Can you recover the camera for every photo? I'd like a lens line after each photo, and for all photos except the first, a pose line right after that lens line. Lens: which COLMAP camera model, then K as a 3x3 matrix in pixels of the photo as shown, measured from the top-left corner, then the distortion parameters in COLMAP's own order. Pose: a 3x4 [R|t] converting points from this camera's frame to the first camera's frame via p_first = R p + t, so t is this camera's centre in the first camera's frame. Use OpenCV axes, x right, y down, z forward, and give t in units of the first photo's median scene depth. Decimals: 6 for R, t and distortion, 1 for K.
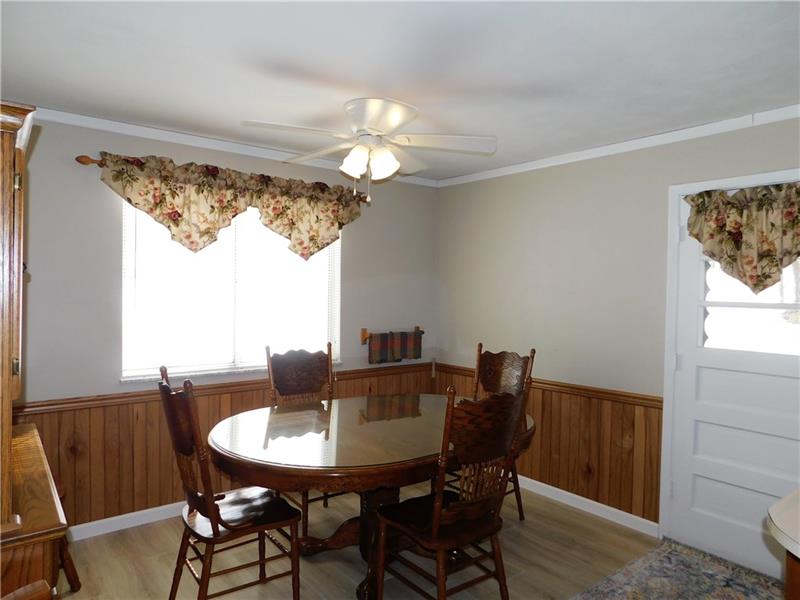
lens RADIAL K [[536.6, 0, 400.0], [0, 536.6, 300.0], [0, 0, 1]] dist [-0.072585, 0.053400]
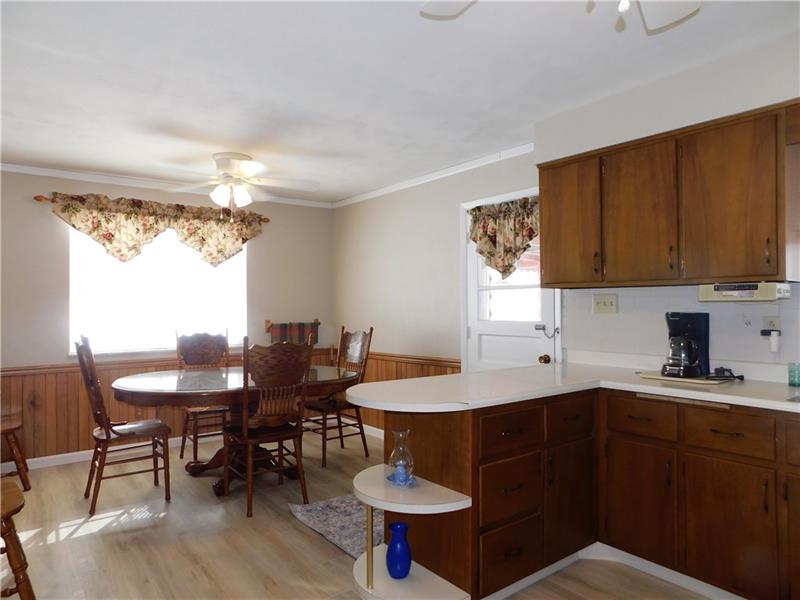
lens RADIAL K [[536.6, 0, 400.0], [0, 536.6, 300.0], [0, 0, 1]] dist [-0.072585, 0.053400]
pose [[0.999536, -0.024473, -0.018139, 0.353084], [0.023877, 0.999192, -0.032345, 0.069751], [0.018915, 0.031897, 0.999312, -0.353646]]
